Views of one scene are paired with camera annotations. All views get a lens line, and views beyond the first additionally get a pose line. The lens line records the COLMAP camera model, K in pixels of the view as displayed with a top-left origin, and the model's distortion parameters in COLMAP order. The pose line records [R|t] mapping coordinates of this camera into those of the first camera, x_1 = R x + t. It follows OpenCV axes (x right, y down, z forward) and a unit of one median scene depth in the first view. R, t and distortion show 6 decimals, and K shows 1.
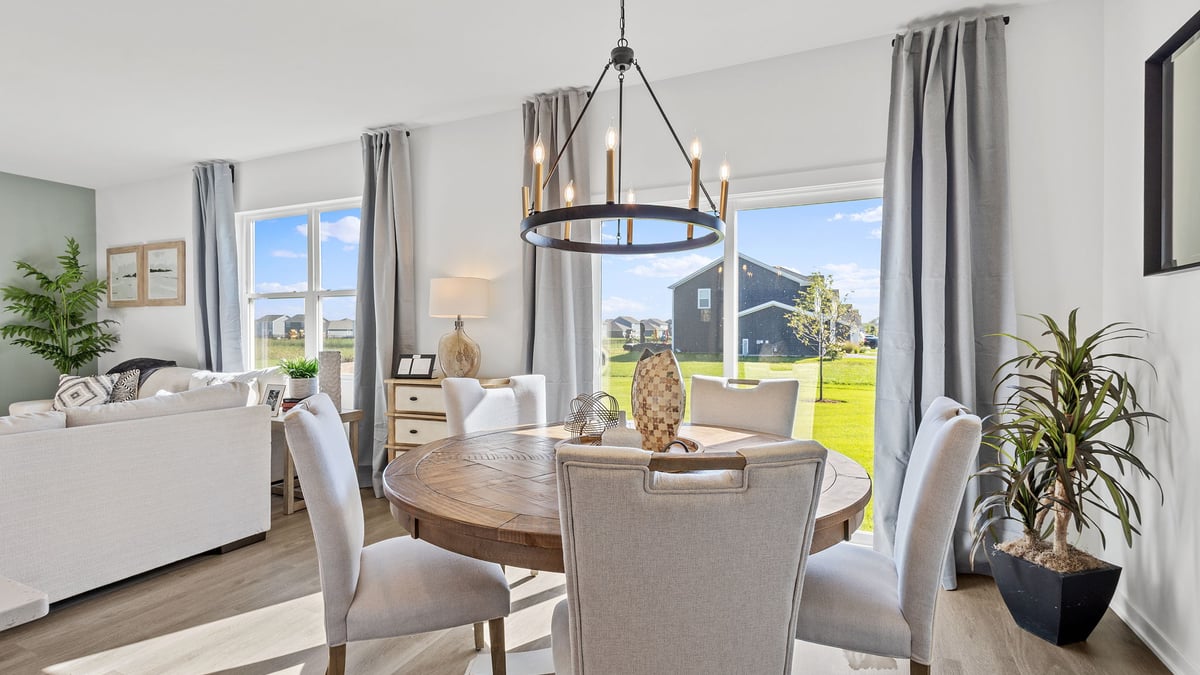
lens RADIAL K [[550.8, 0, 600.0], [0, 550.8, 337.5], [0, 0, 1]] dist [0.000099, -0.000112]
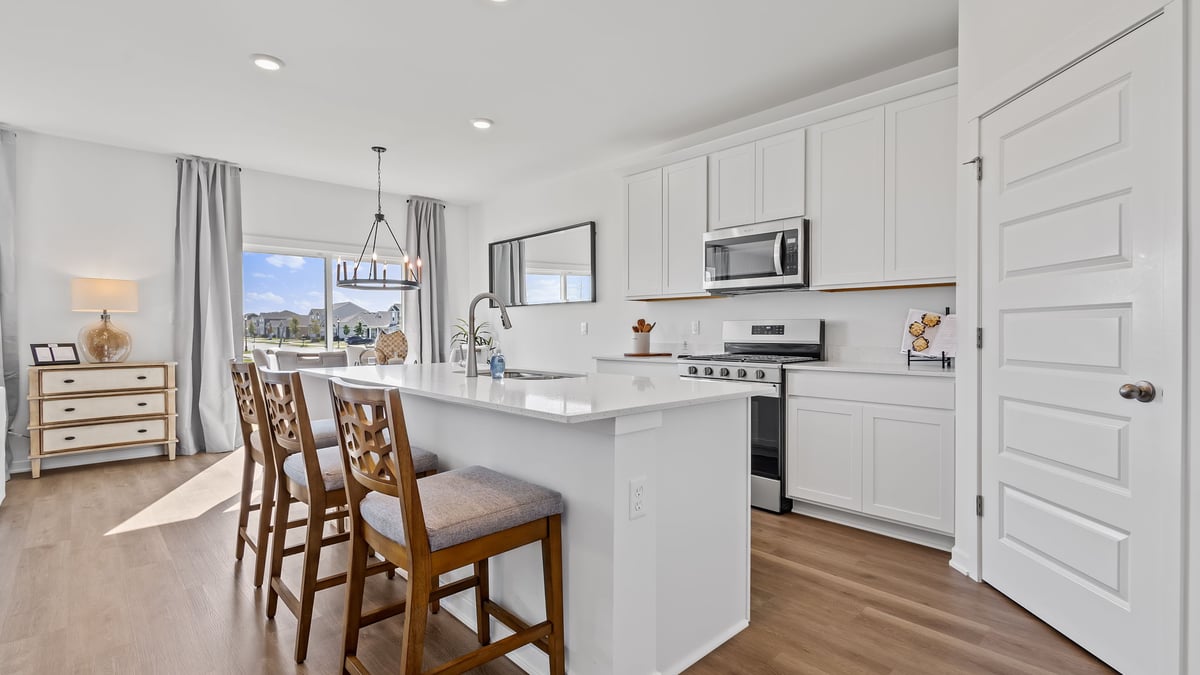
lens RADIAL K [[550.8, 0, 600.0], [0, 550.8, 337.5], [0, 0, 1]] dist [0.000099, -0.000112]
pose [[0.365373, -0.016183, 0.930721, -0.992965], [0.015372, 0.999817, 0.011350, 0.023586], [-0.930734, 0.010160, 0.365555, -0.451580]]
